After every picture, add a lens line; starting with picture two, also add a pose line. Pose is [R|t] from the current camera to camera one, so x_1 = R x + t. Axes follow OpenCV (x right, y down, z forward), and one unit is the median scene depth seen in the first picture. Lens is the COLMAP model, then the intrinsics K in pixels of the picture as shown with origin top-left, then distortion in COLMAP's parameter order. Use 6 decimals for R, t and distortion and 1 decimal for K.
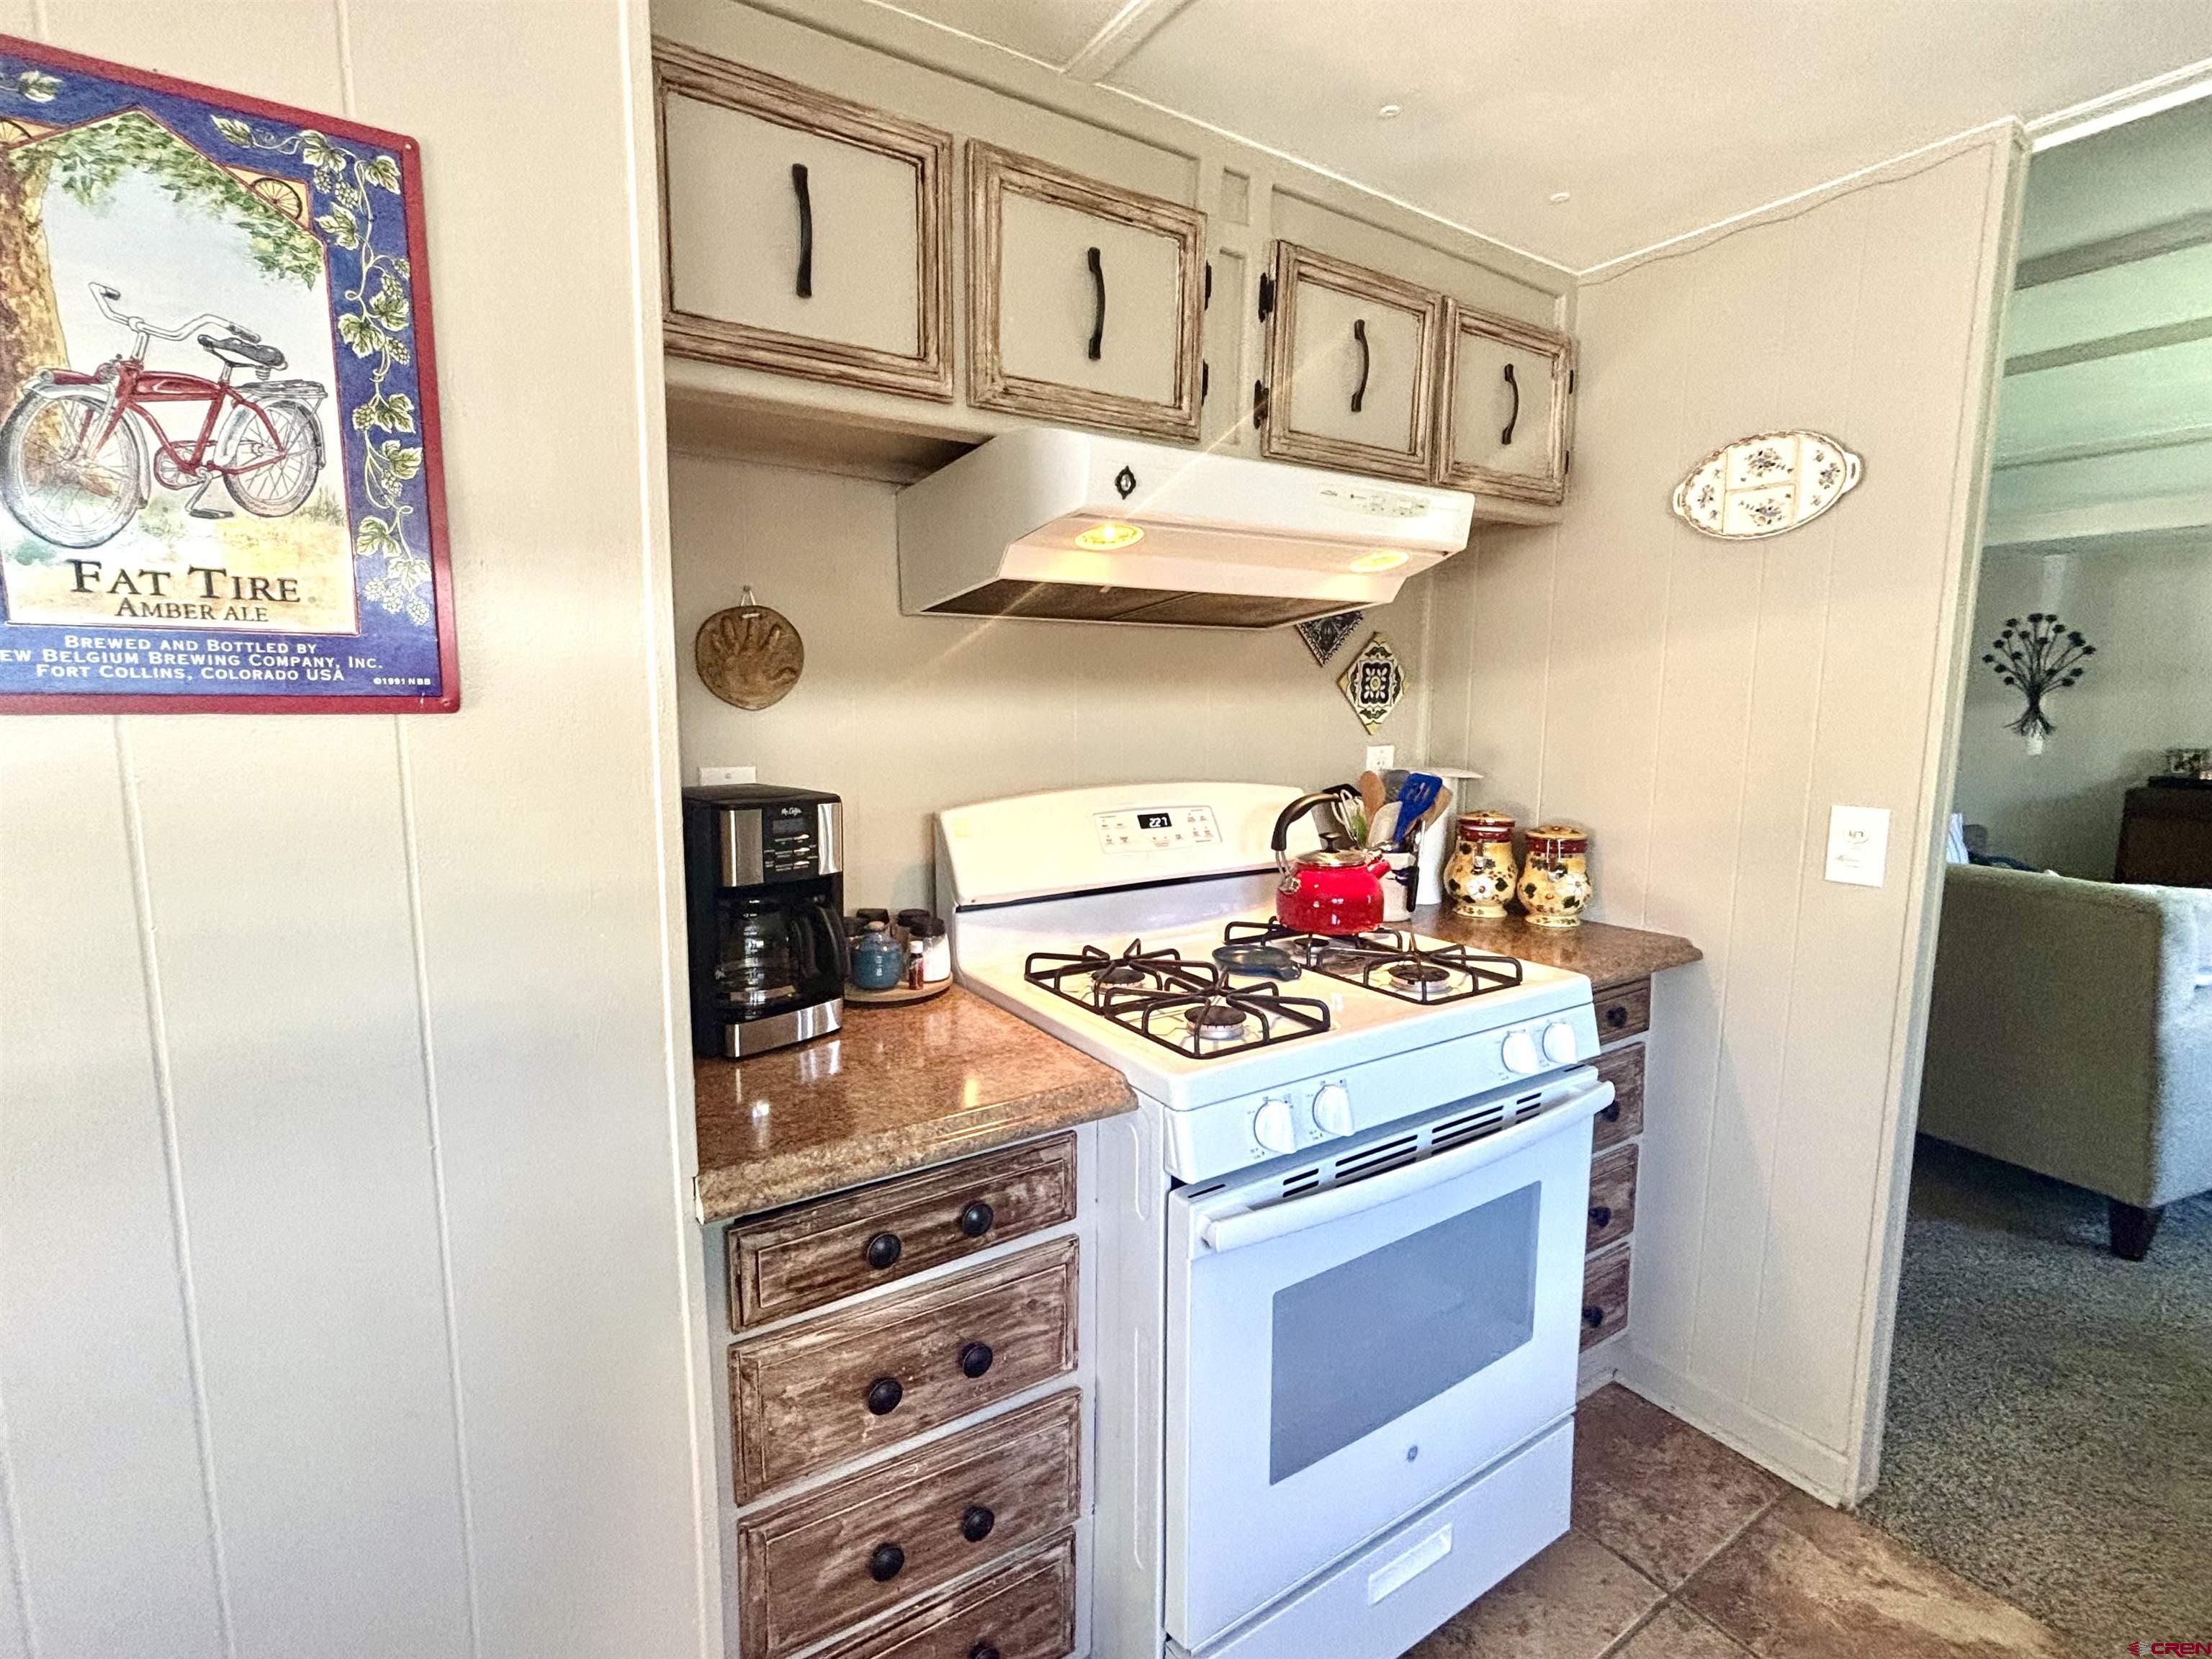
lens RADIAL K [[1018.8, 0, 1111.9], [0, 1018.8, 829.9], [0, 0, 1]] dist [0.001288, -0.000191]
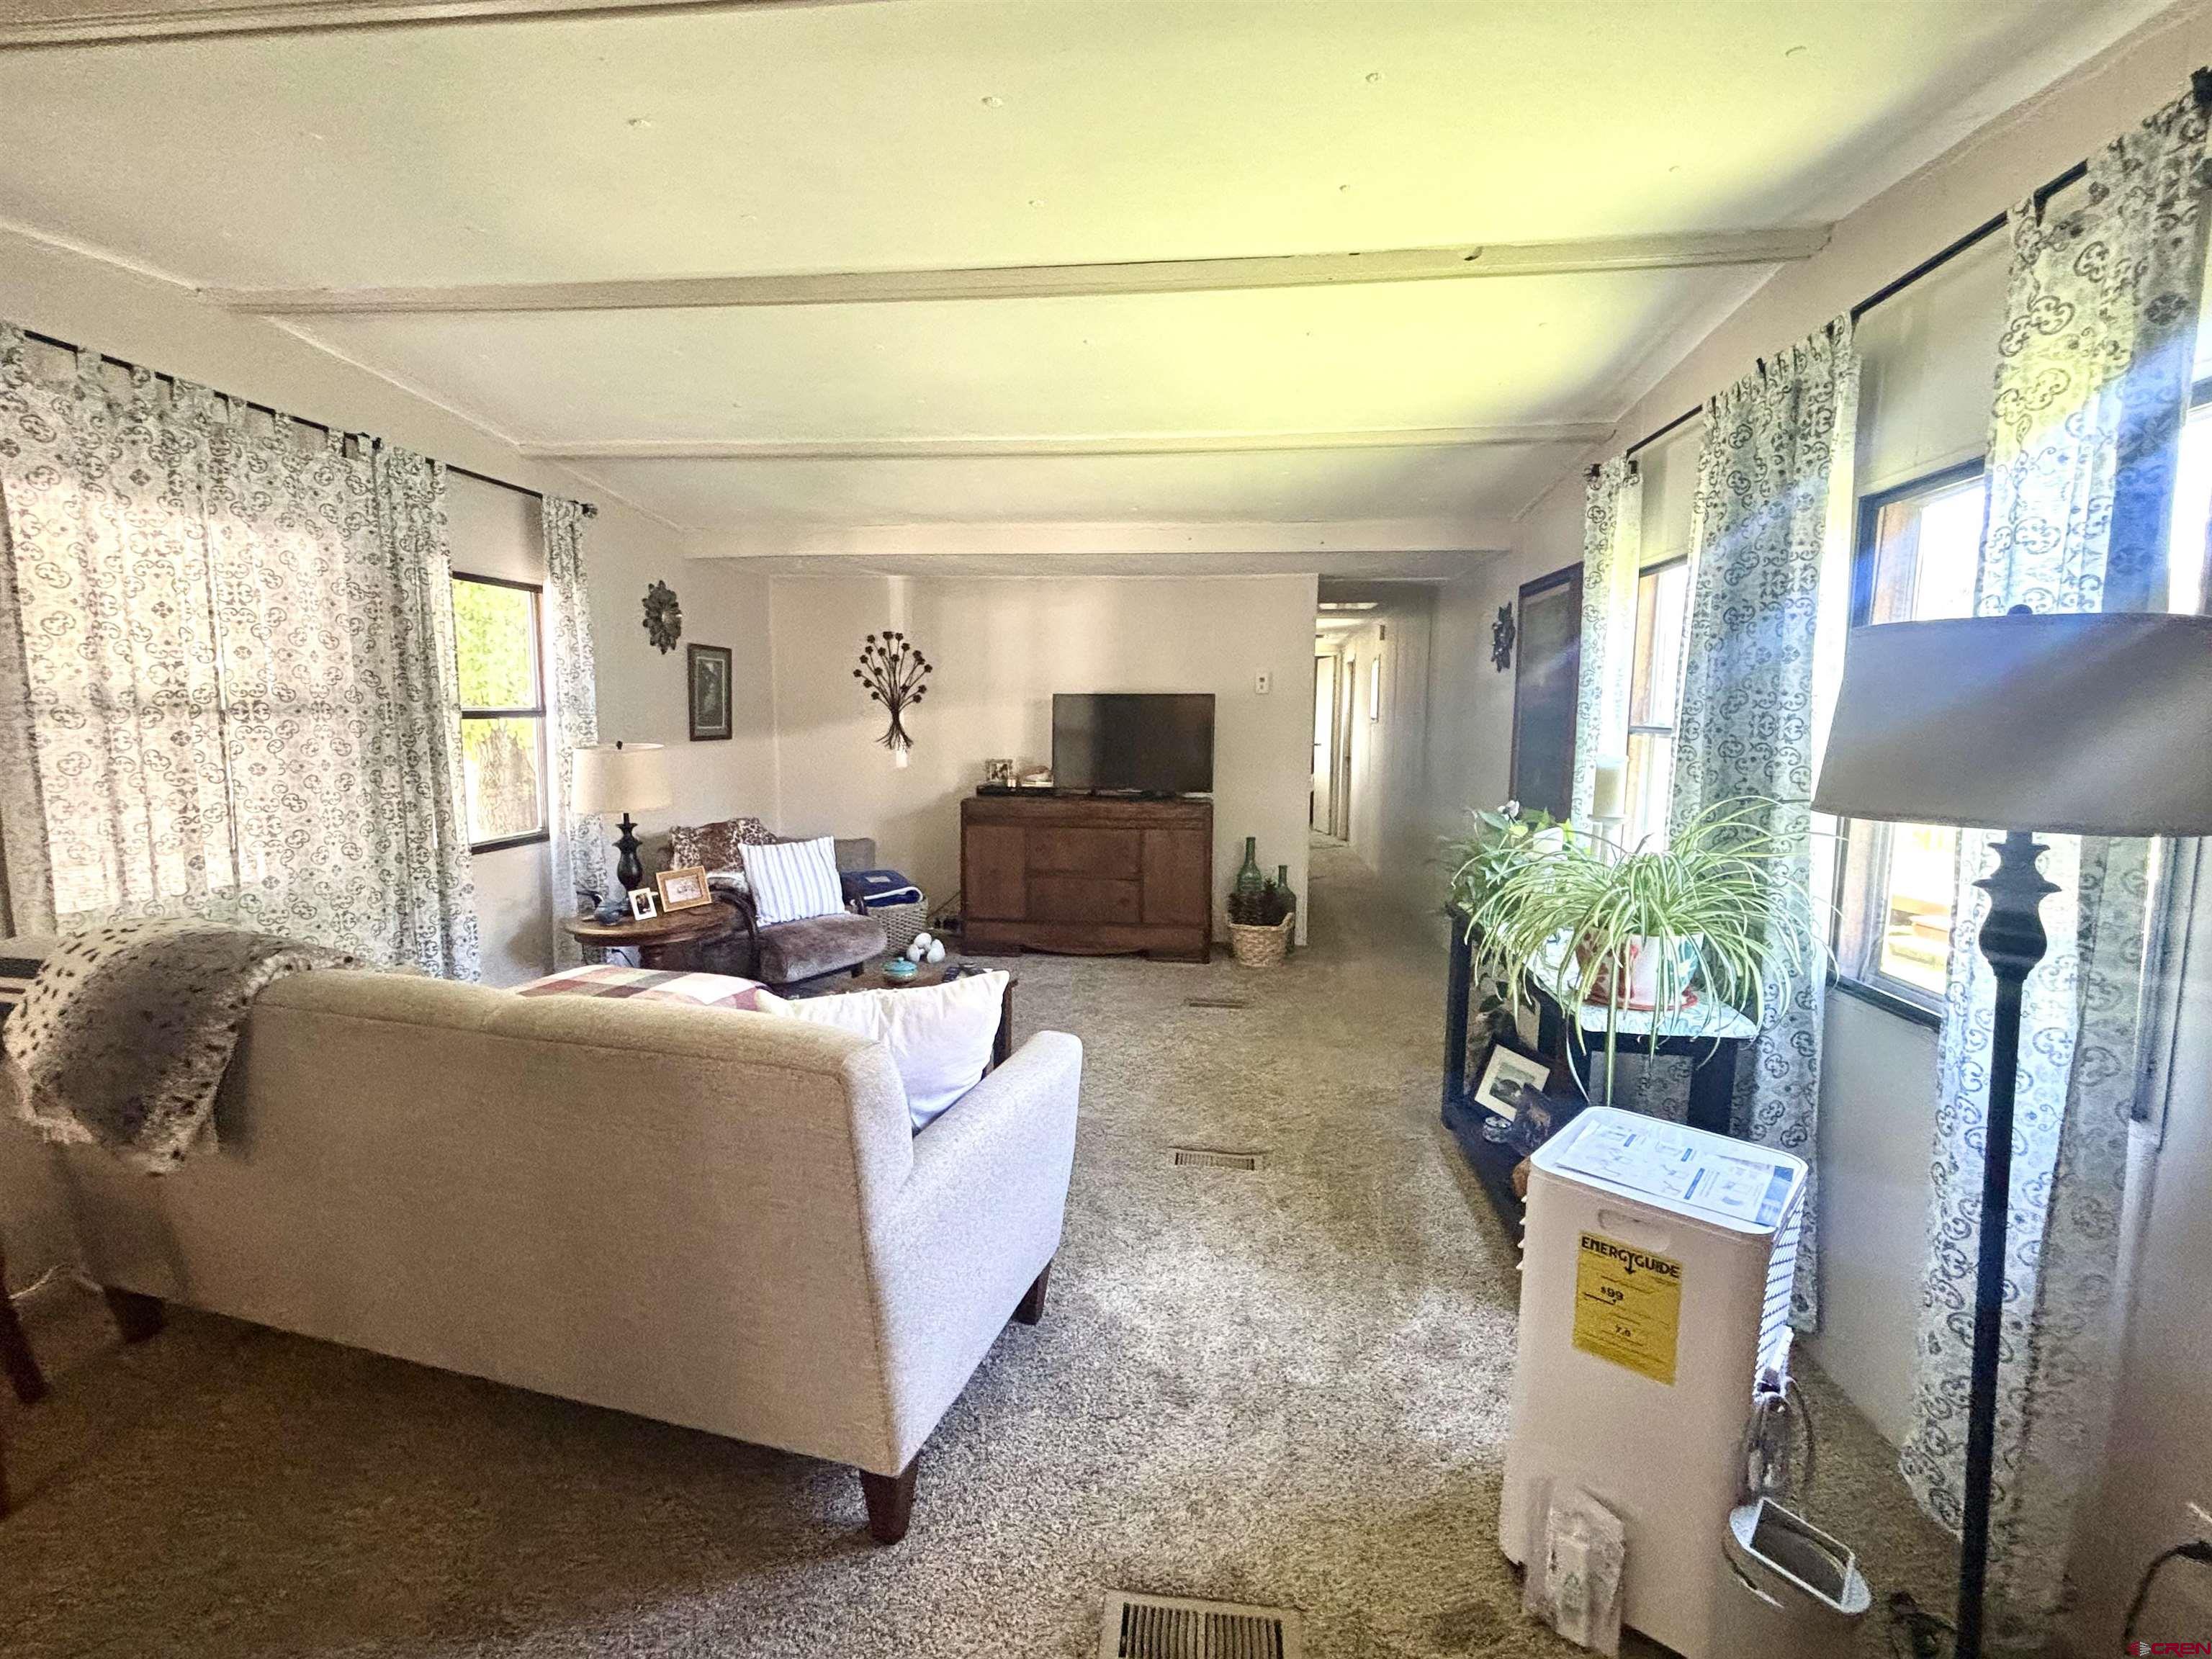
lens RADIAL K [[1018.8, 0, 1111.9], [0, 1018.8, 829.9], [0, 0, 1]] dist [0.001288, -0.000191]
pose [[0.642282, -0.090570, 0.761098, 0.251610], [0.093163, 0.994856, 0.039768, -0.032104], [-0.760785, 0.045364, 0.647417, 0.170482]]
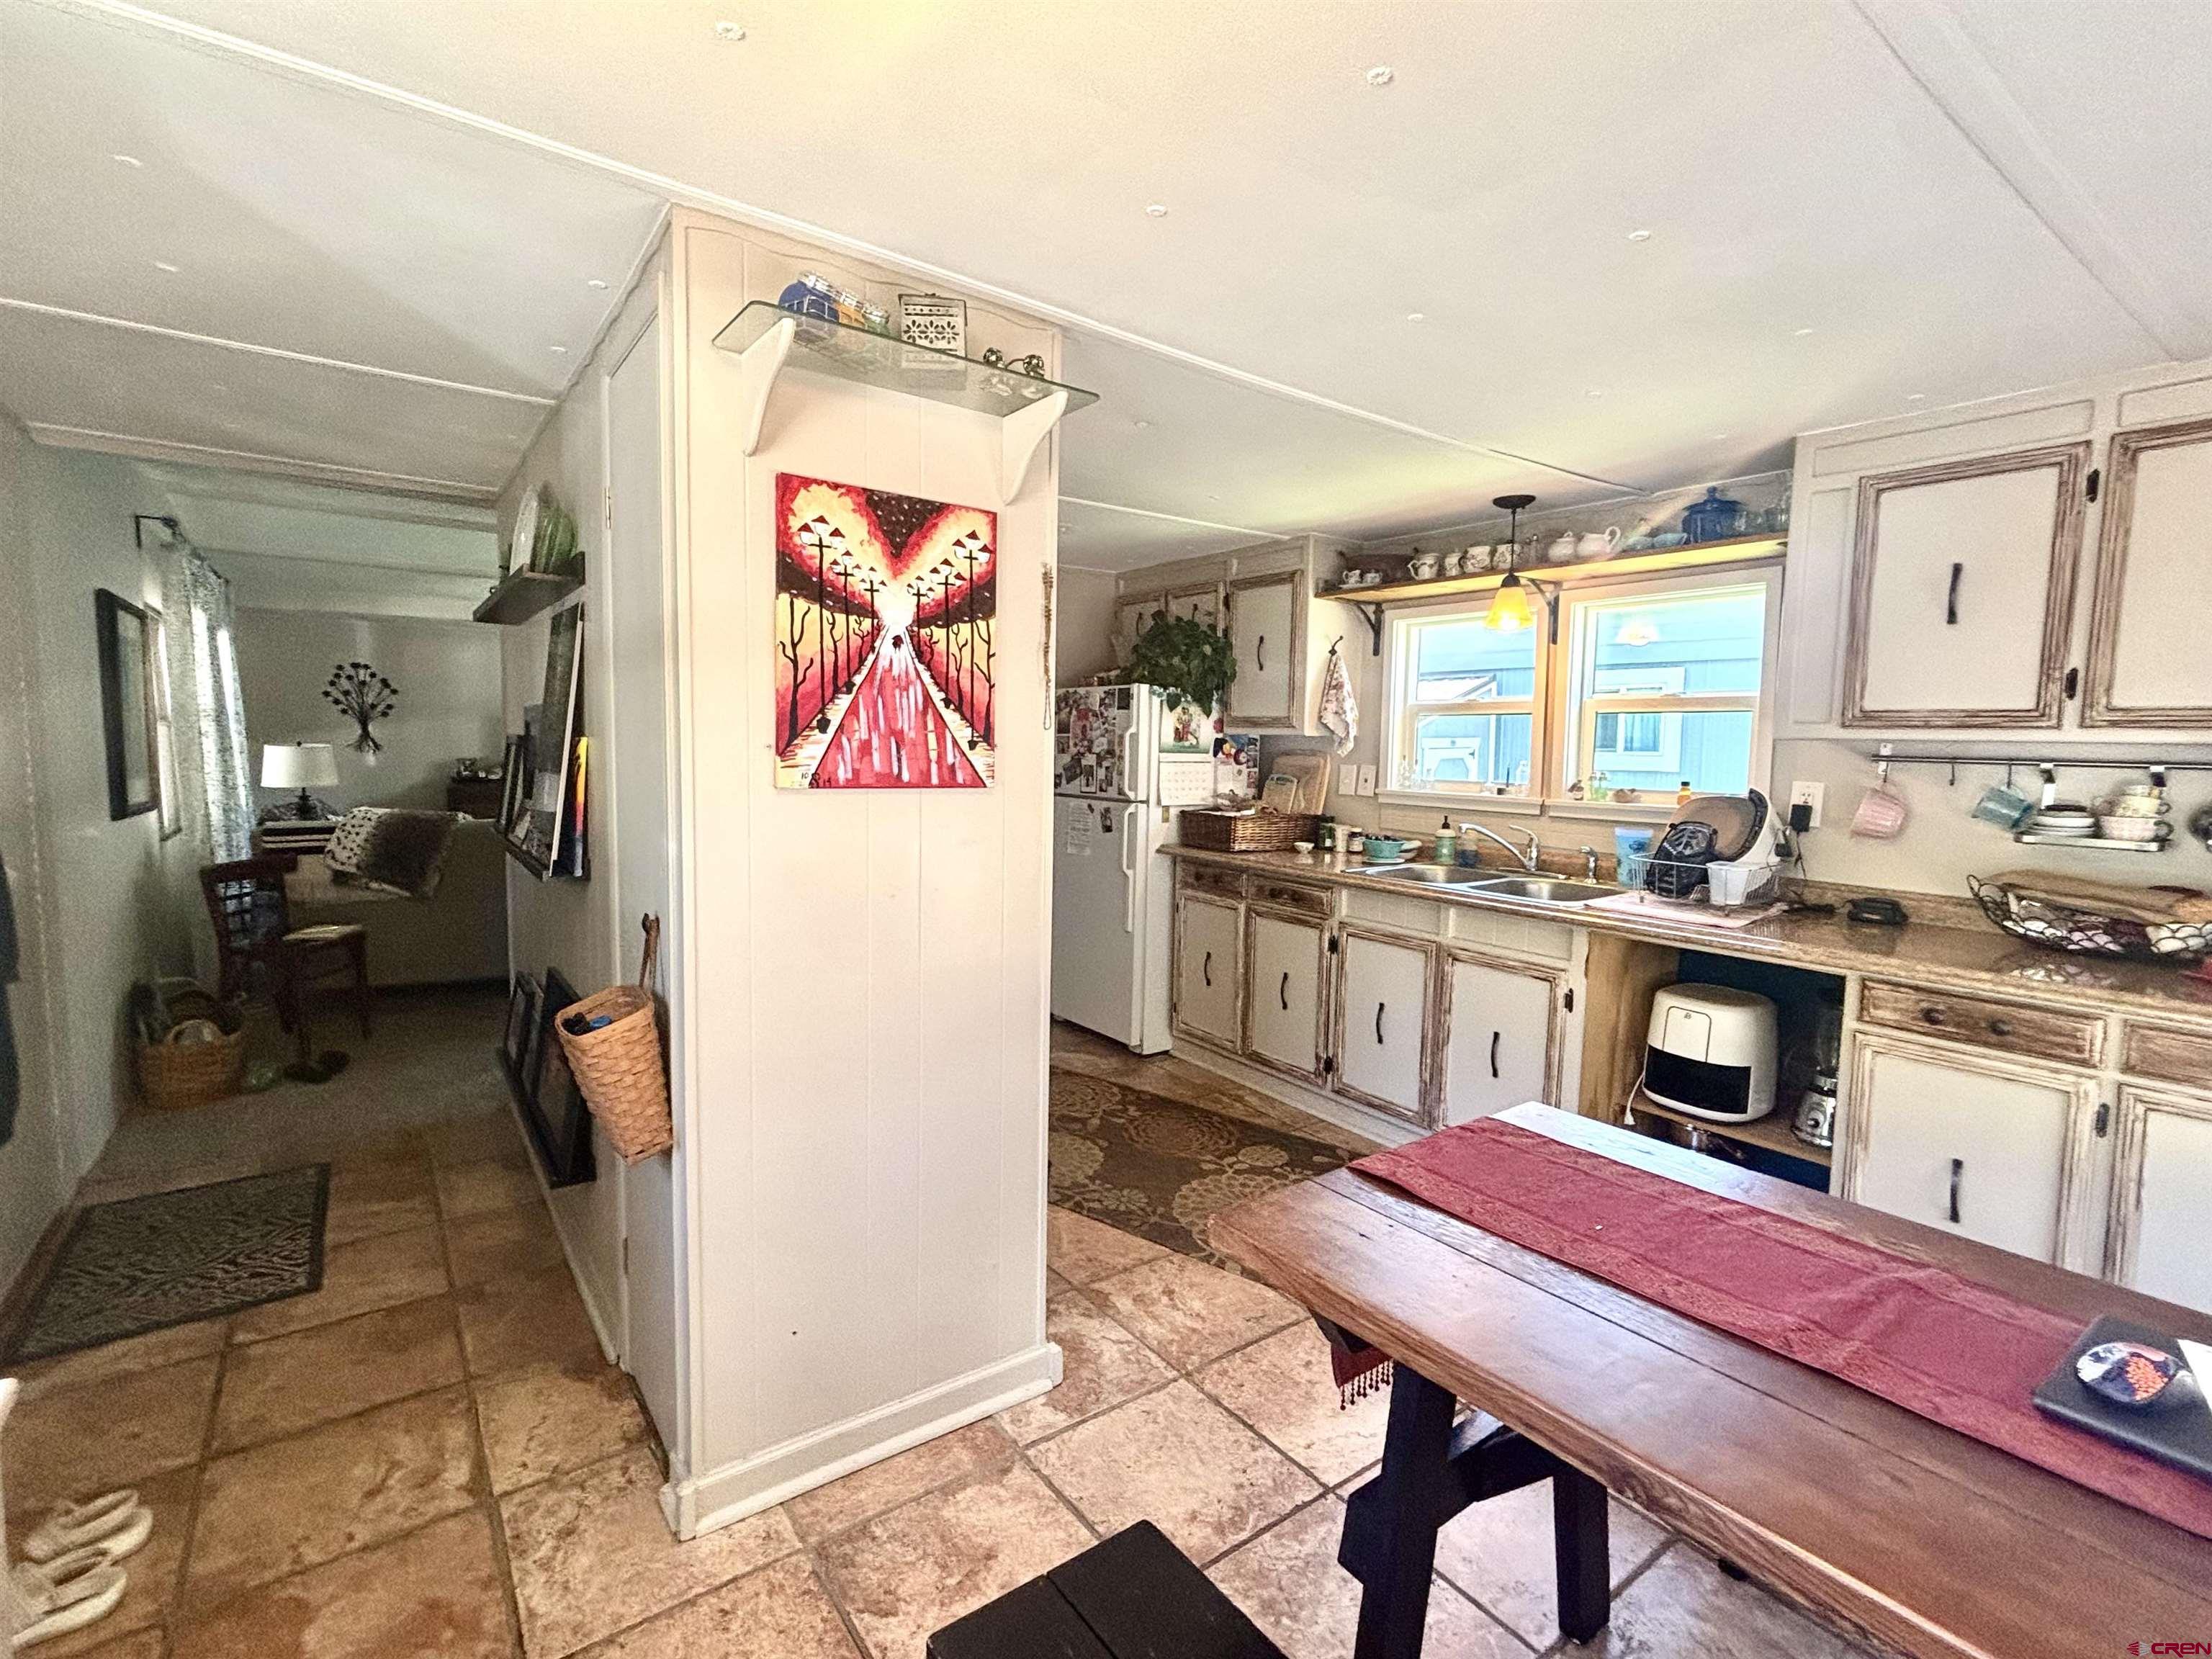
lens RADIAL K [[1011.1, 0, 1080.6], [0, 1011.1, 830.5], [0, 0, 1]] dist [0.000440, -0.014134]
pose [[-0.024133, -0.094342, 0.995247, -0.473149], [0.112532, 0.988954, 0.096475, -0.012370], [-0.993355, 0.114325, -0.013250, 0.089172]]
